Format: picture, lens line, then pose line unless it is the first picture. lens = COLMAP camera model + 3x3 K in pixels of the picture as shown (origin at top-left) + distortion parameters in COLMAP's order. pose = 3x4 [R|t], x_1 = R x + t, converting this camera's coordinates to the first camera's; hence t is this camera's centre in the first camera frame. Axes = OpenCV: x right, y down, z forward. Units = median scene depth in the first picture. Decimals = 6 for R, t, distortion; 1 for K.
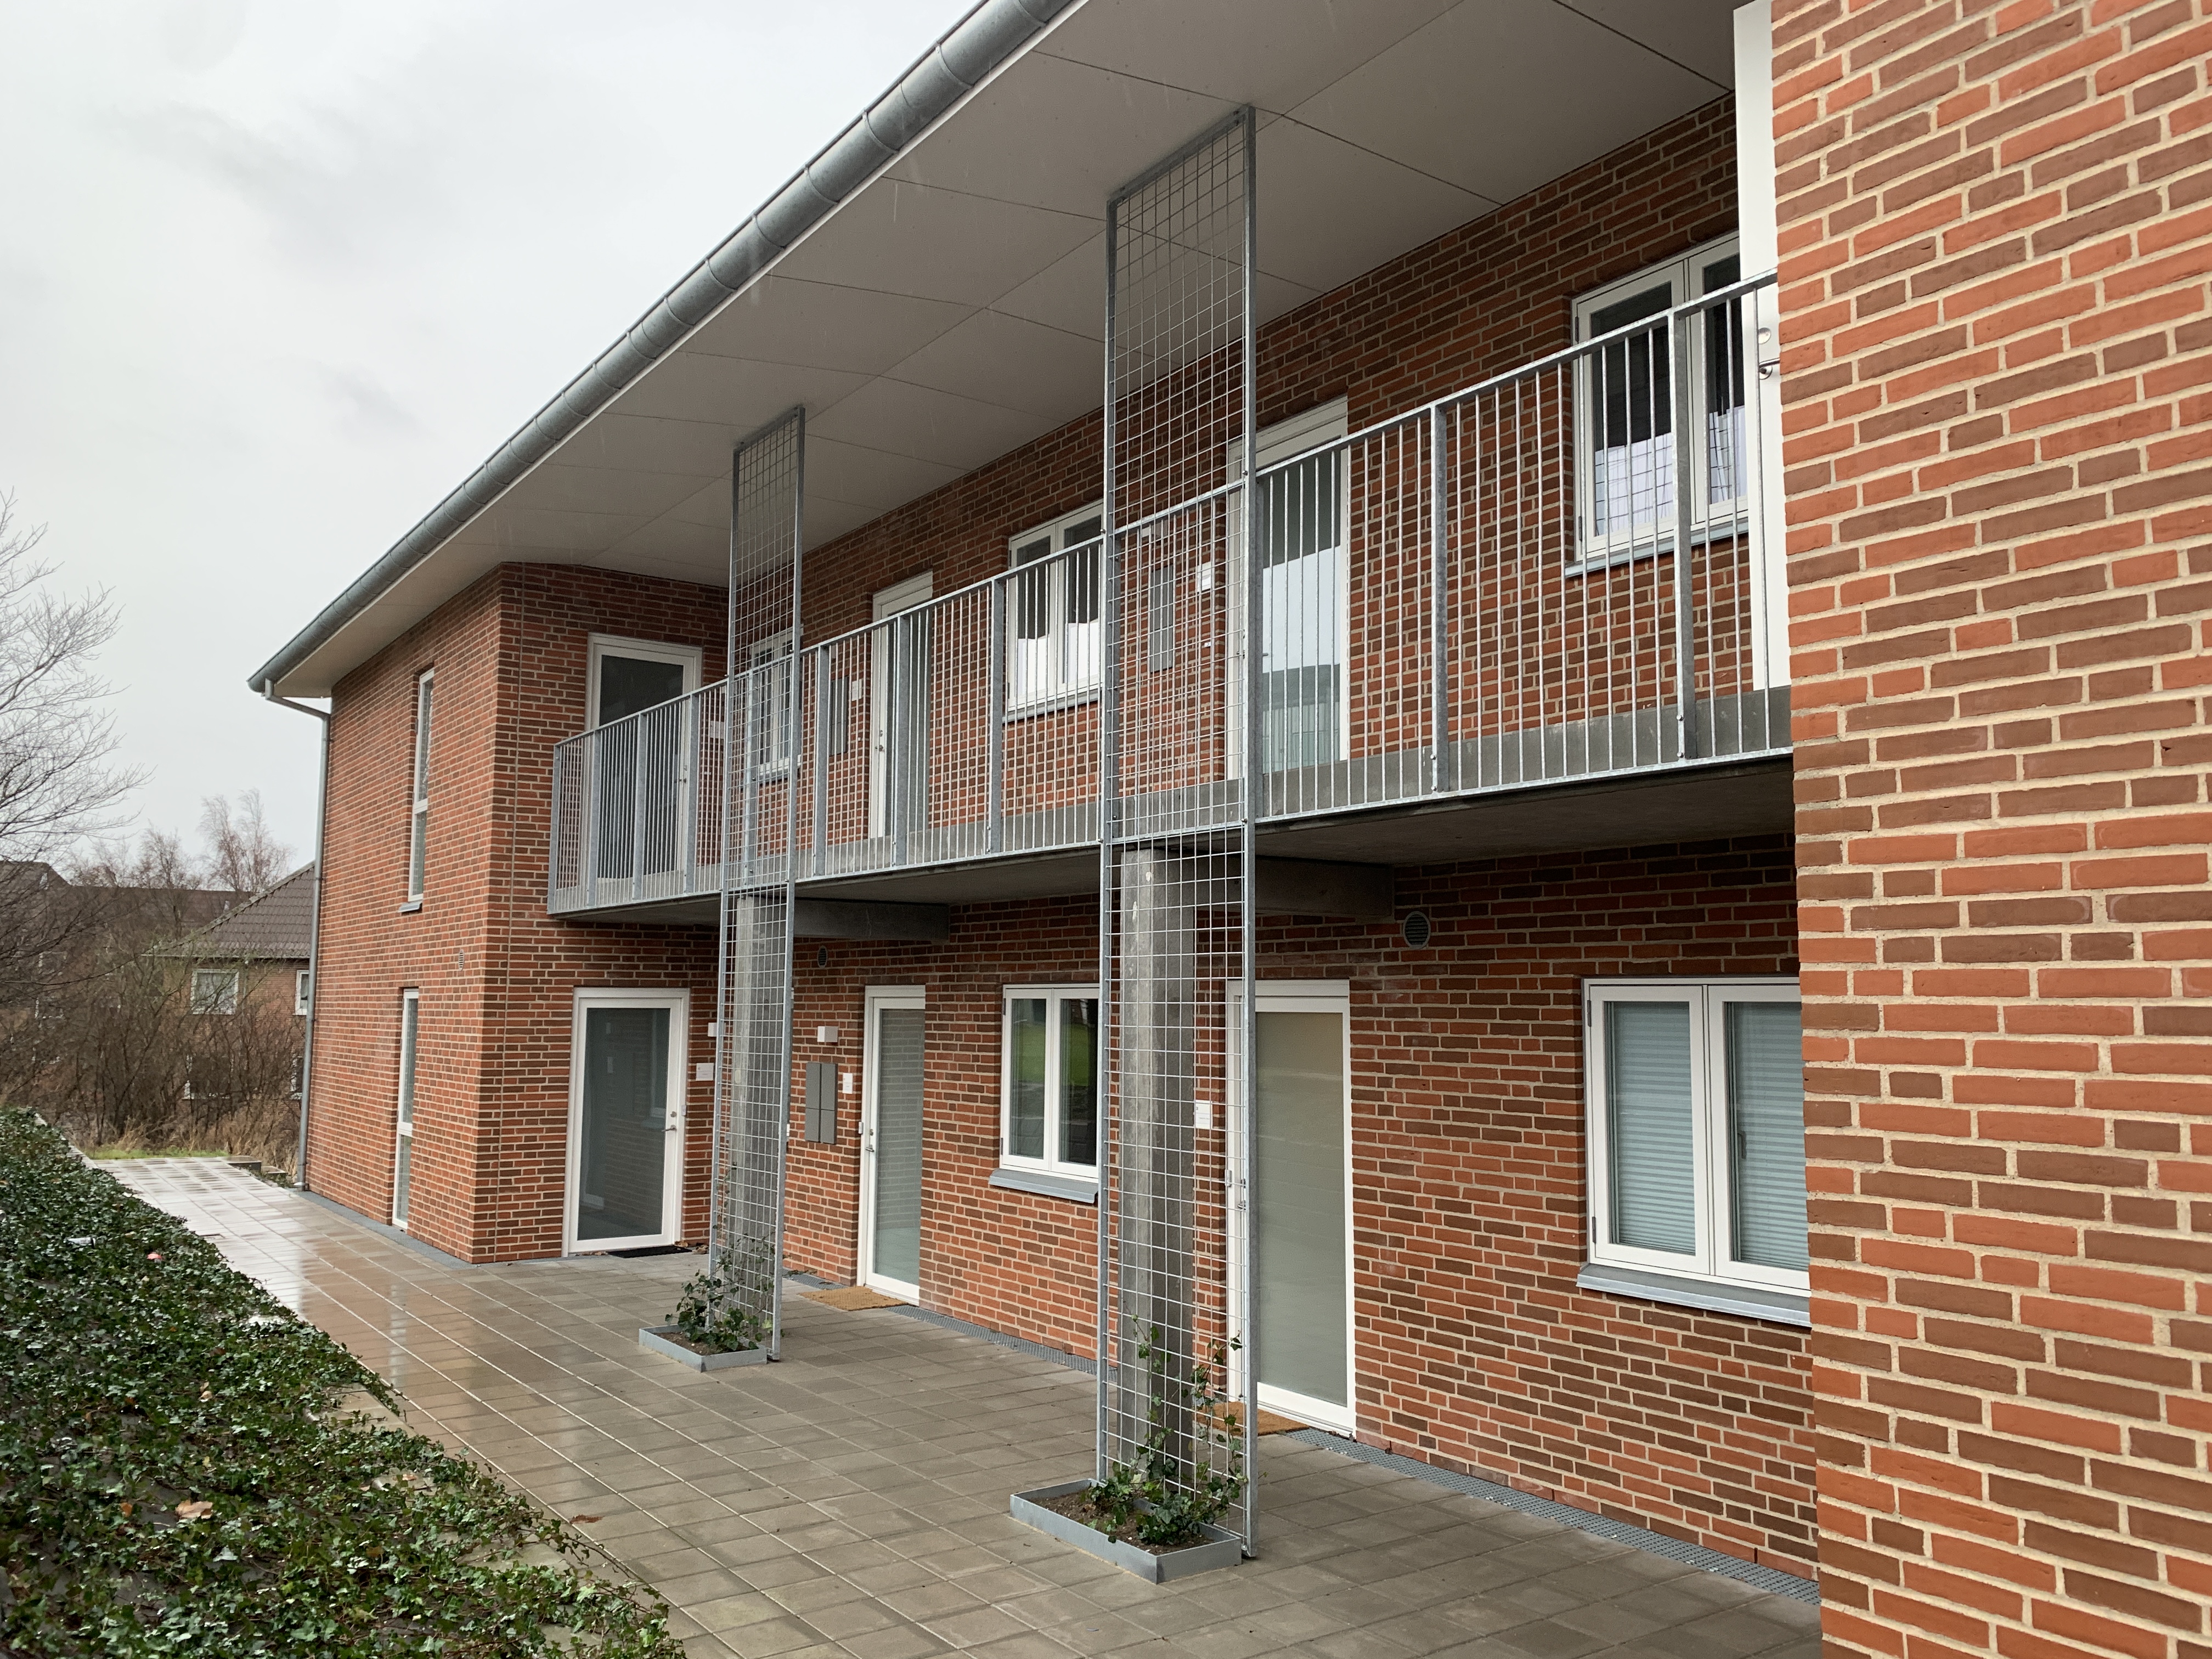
lens RADIAL K [[1689.2, 0, 1106.0], [0, 1689.2, 829.5], [0, 0, 1]] dist [0.028478, -0.013348]
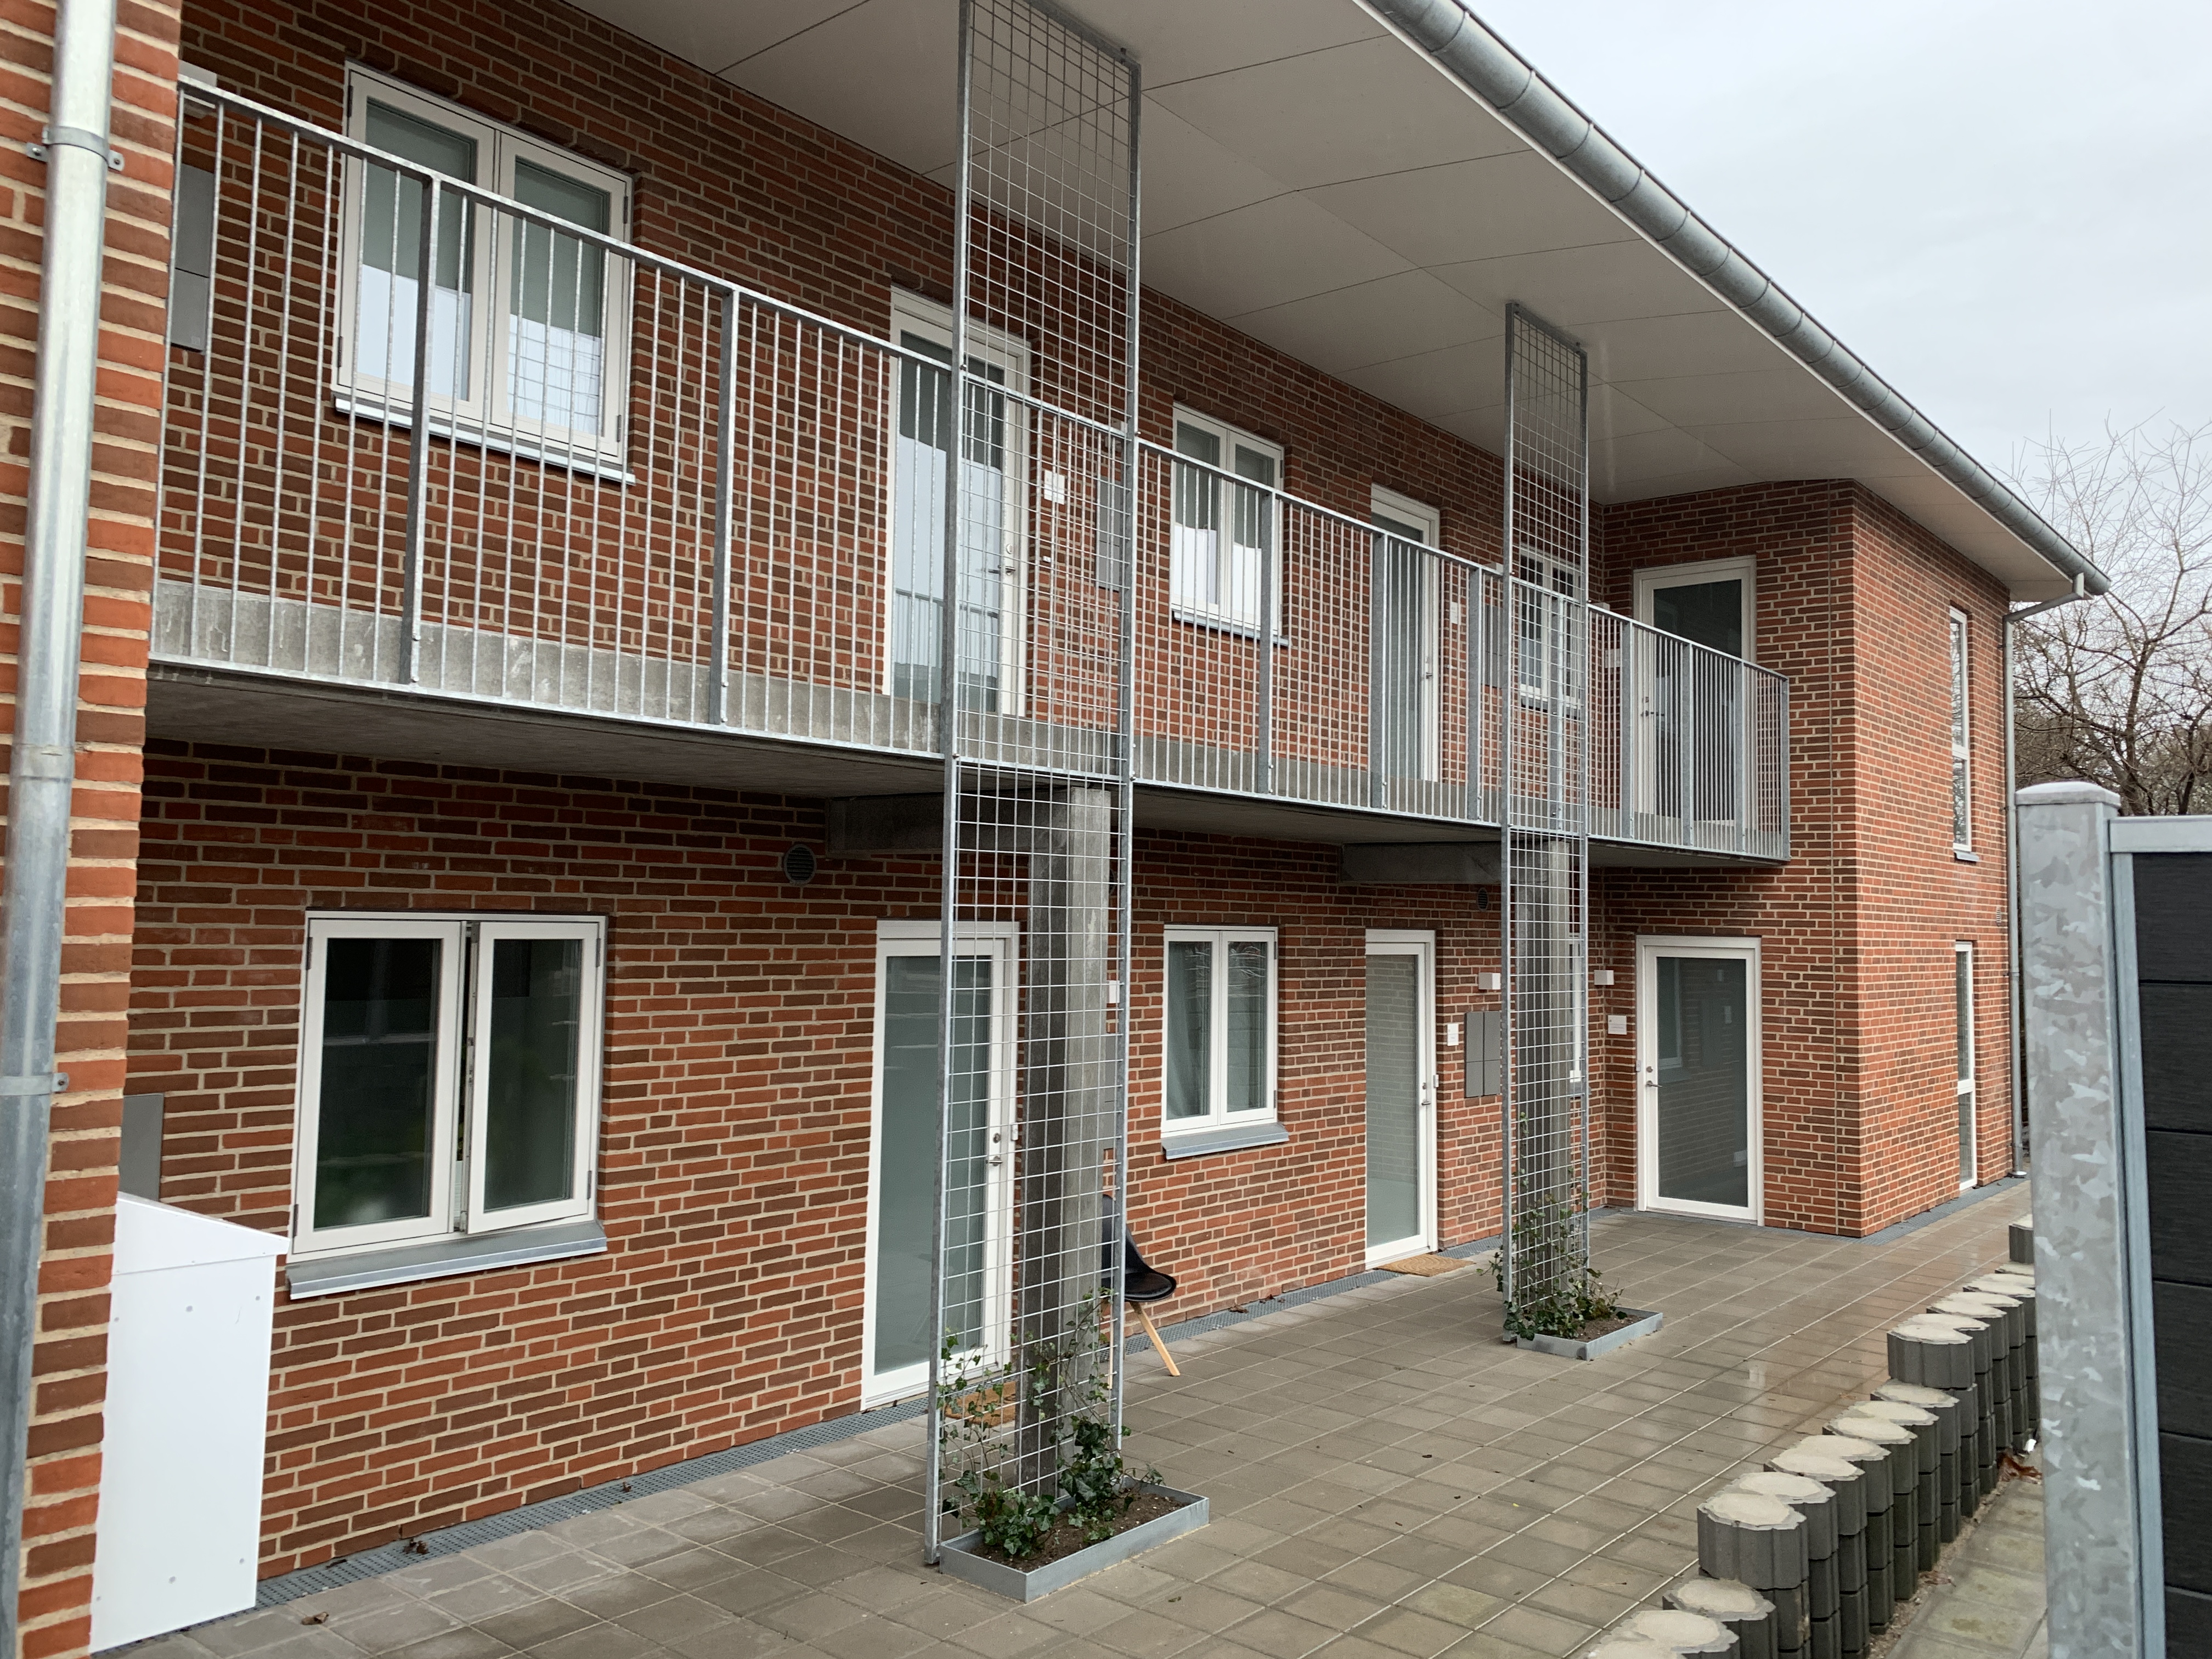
lens RADIAL K [[1616.0, 0, 1099.8], [0, 1616.0, 804.5], [0, 0, 1]] dist [0.069239, -0.001702]
pose [[-0.230490, 0.079609, 0.969813, -0.824789], [-0.105083, 0.988783, -0.106141, 0.117212], [-0.967384, -0.126376, -0.219539, 1.171833]]
